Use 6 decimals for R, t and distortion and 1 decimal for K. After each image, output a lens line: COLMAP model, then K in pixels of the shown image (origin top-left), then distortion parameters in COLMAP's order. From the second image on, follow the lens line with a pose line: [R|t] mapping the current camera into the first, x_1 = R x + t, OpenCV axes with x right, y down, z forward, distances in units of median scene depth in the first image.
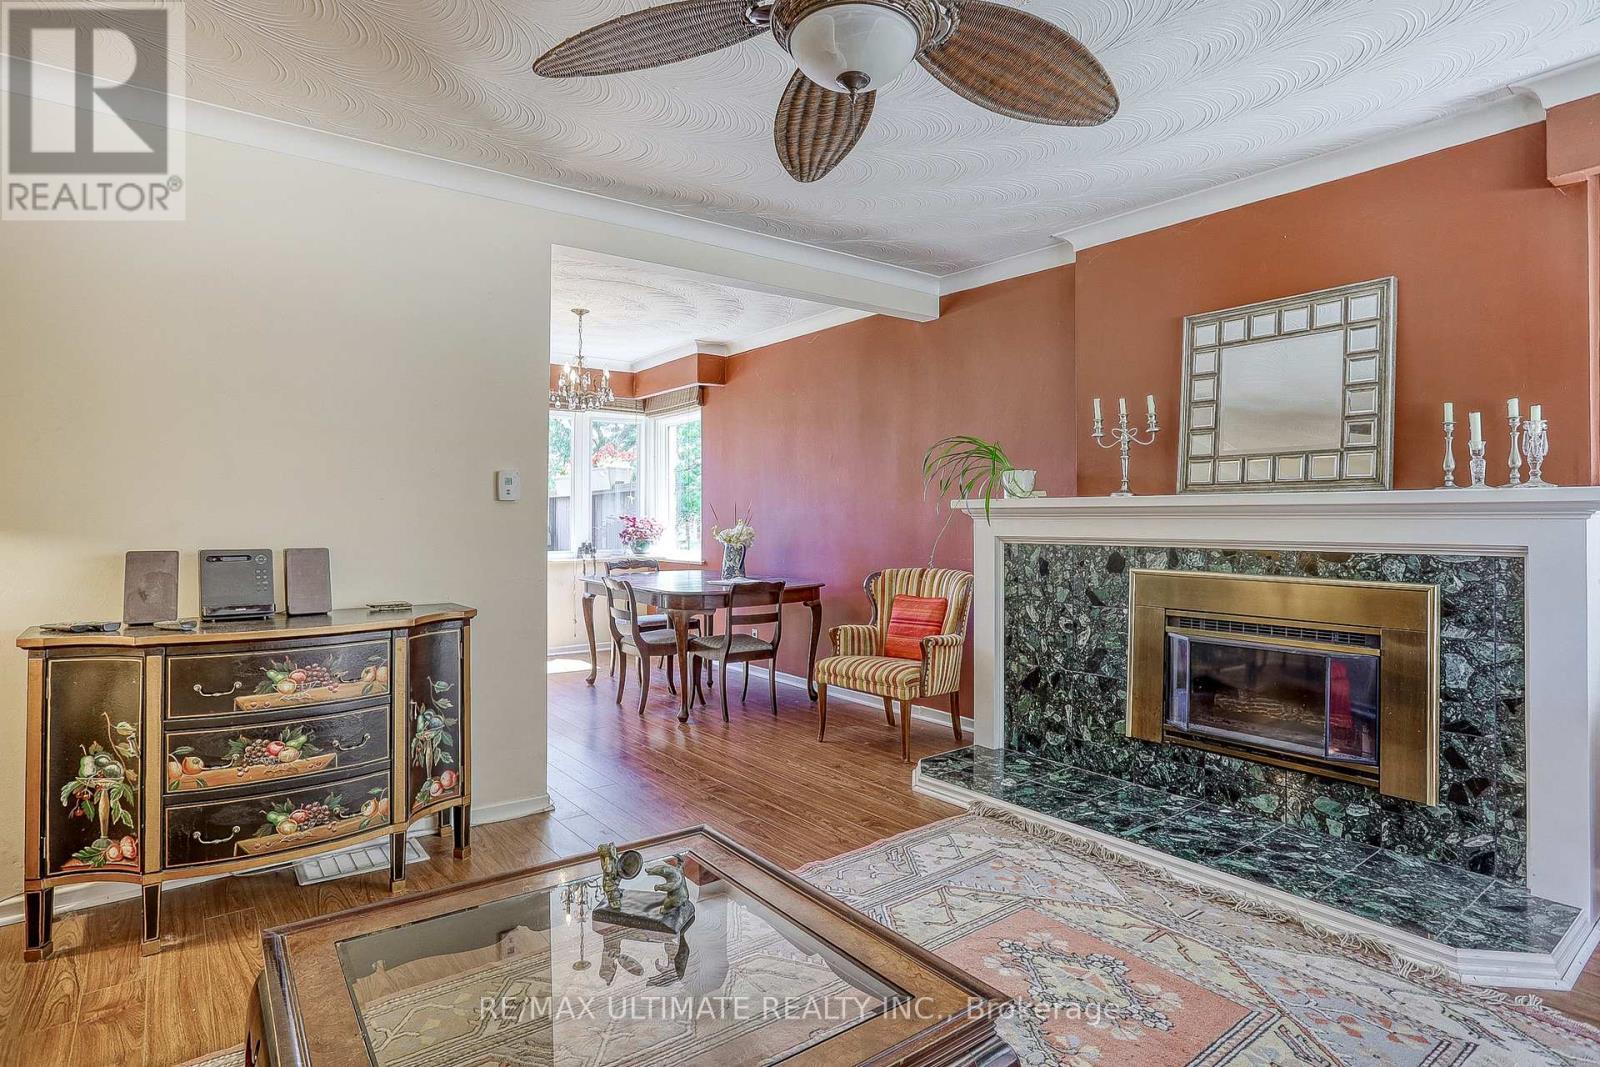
lens RADIAL K [[833.4, 0, 793.3], [0, 833.4, 519.5], [0, 0, 1]] dist [-0.028237, 0.007384]
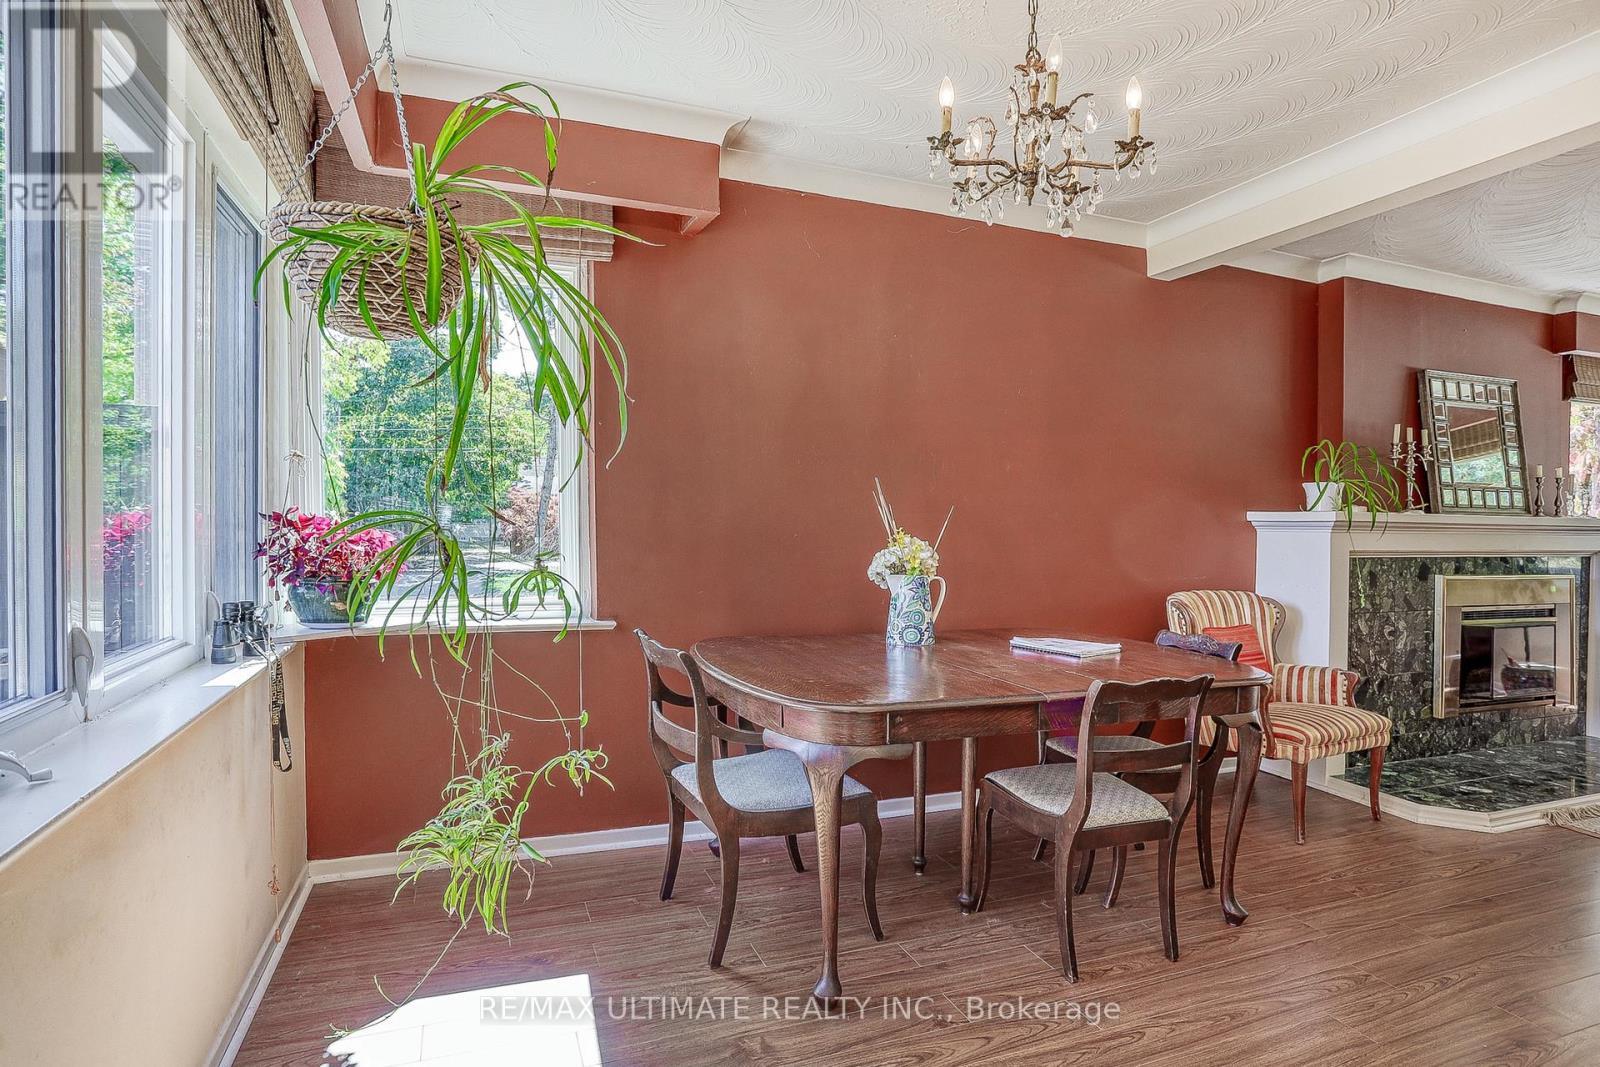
lens RADIAL K [[833.4, 0, 767.3], [0, 833.4, 538.8], [0, 0, 1]] dist [-0.028237, 0.007384]
pose [[0.299892, -0.020859, 0.953745, -1.121078], [-0.017211, 0.999480, 0.027271, -0.010091], [-0.953818, -0.024594, 0.299377, 1.778889]]
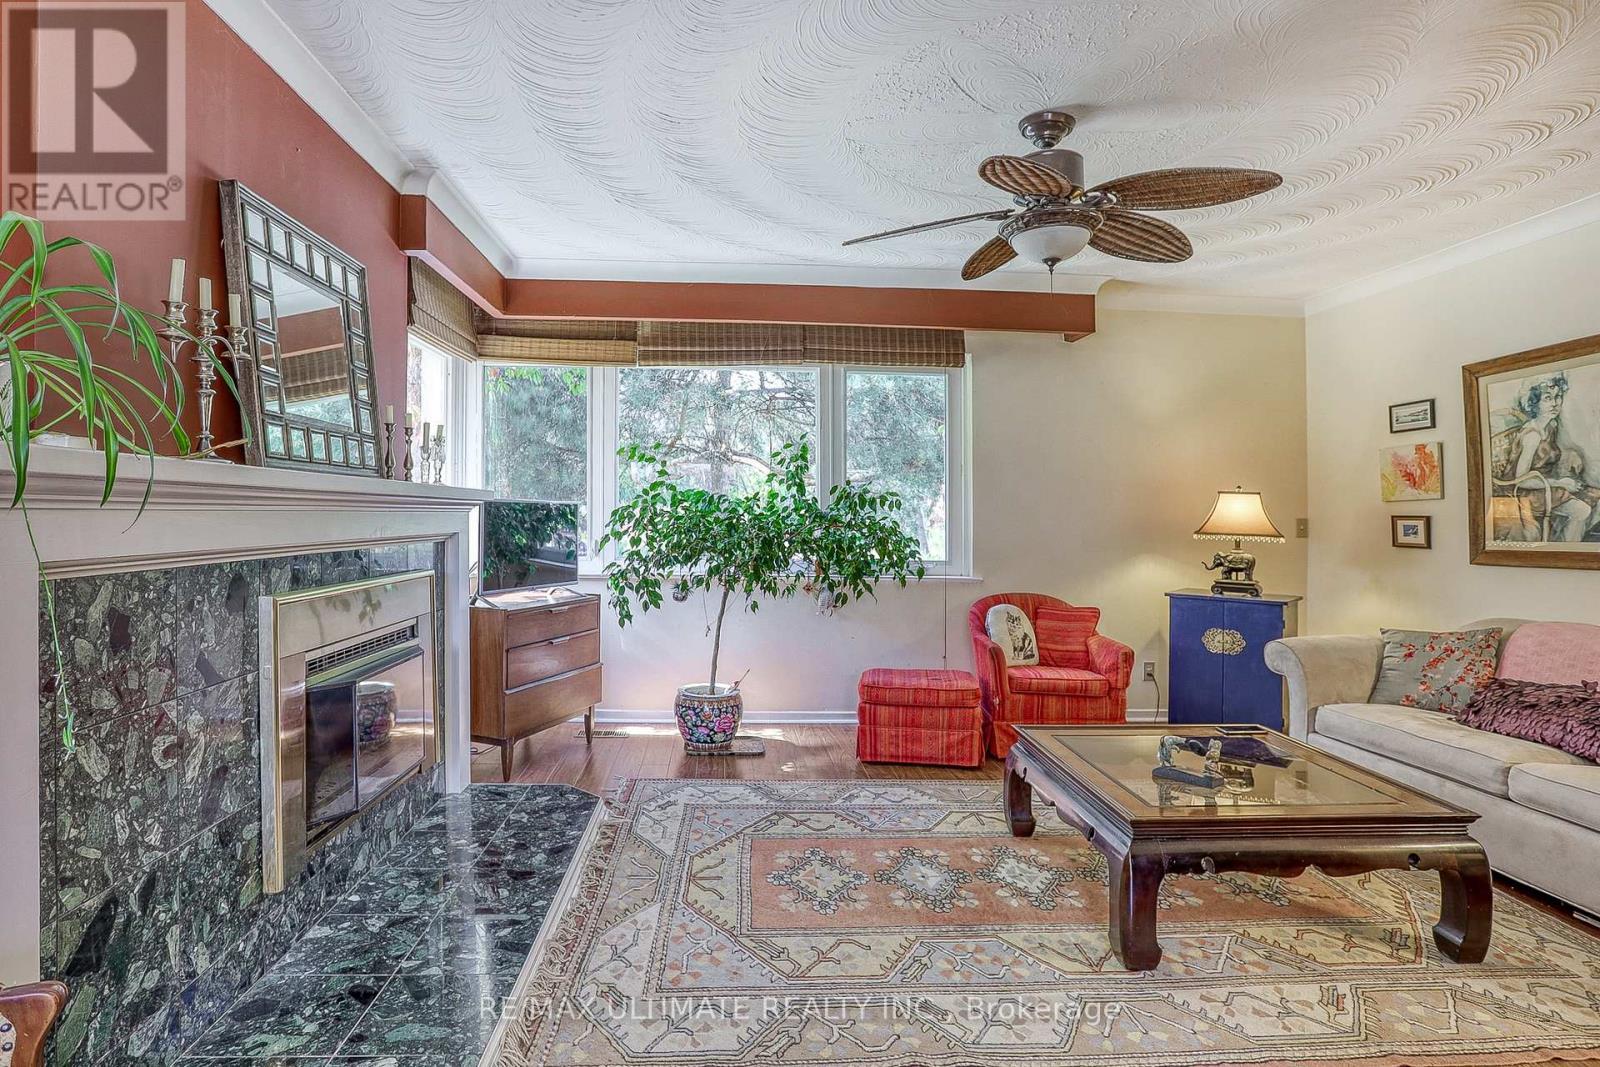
lens RADIAL K [[832.8, 0, 754.4], [0, 832.8, 501.6], [0, 0, 1]] dist [-0.031104, 0.010022]
pose [[-0.813565, -0.001860, 0.581471, -0.216273], [-0.012649, 0.999815, -0.014499, -0.003213], [-0.581336, -0.019151, -0.813438, 1.442101]]
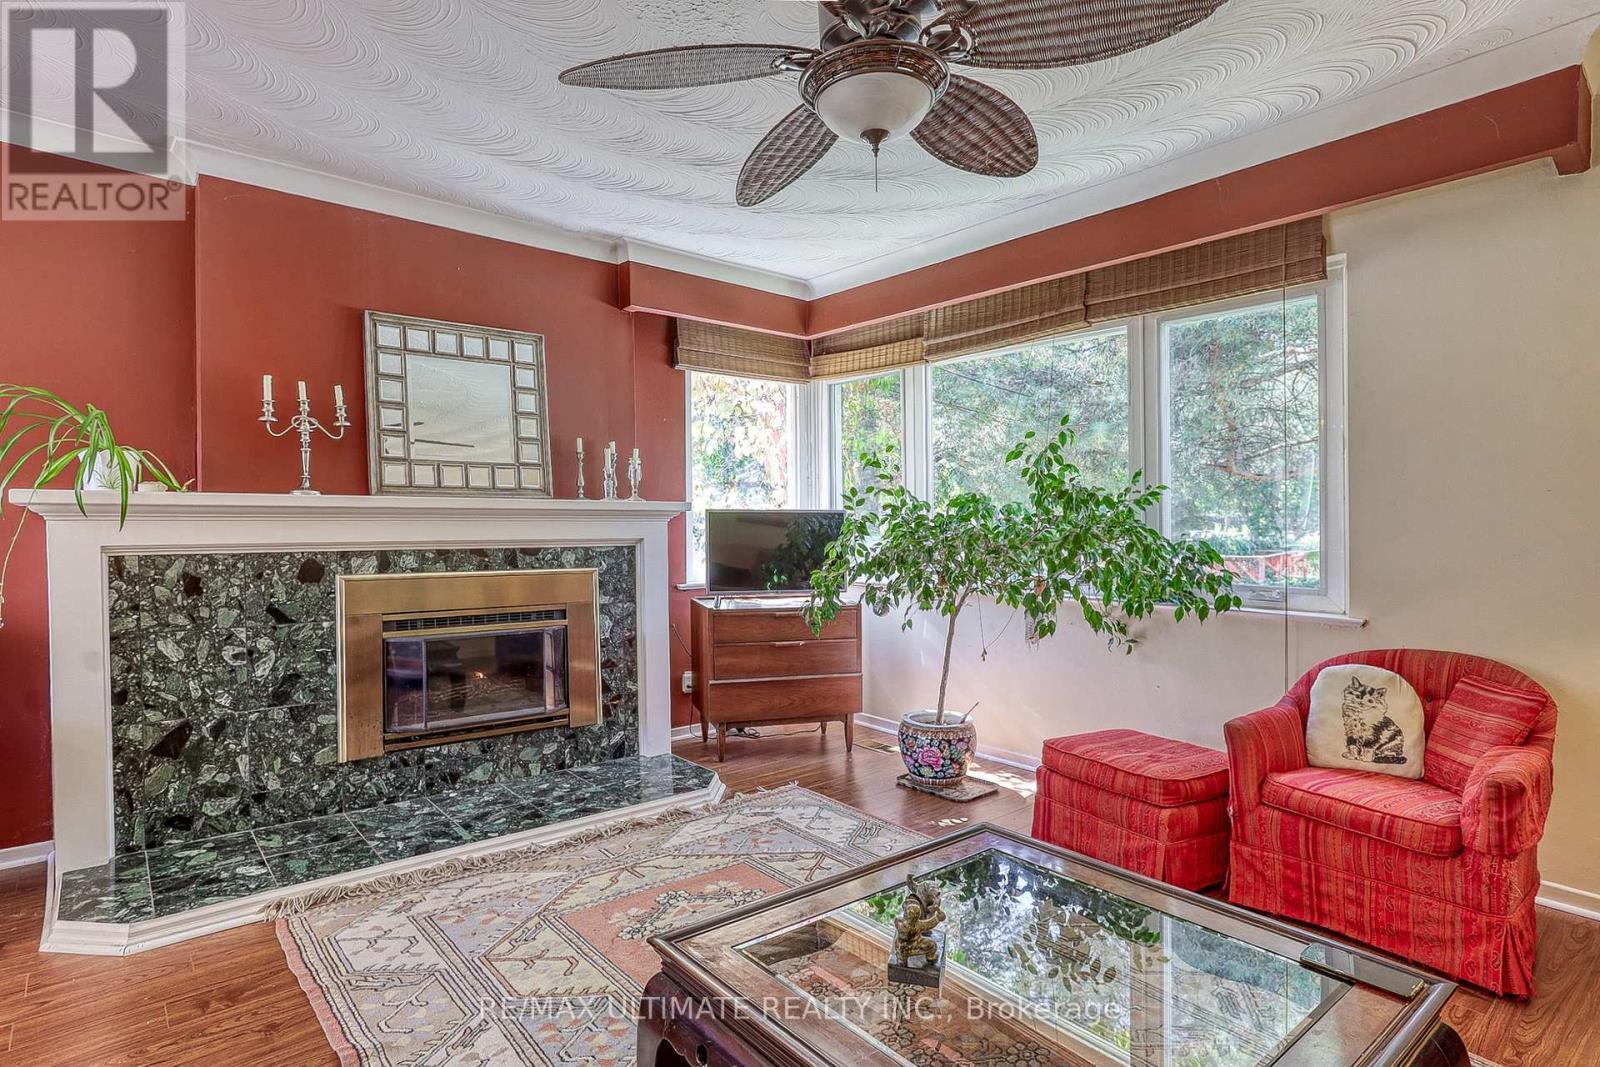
lens RADIAL K [[832.8, 0, 780.9], [0, 832.8, 531.8], [0, 0, 1]] dist [-0.031104, 0.010022]
pose [[-0.025587, -0.010214, 0.999620, -0.566012], [0.000547, 0.999948, 0.010232, 0.002916], [-0.999672, 0.000809, -0.025580, 0.618934]]
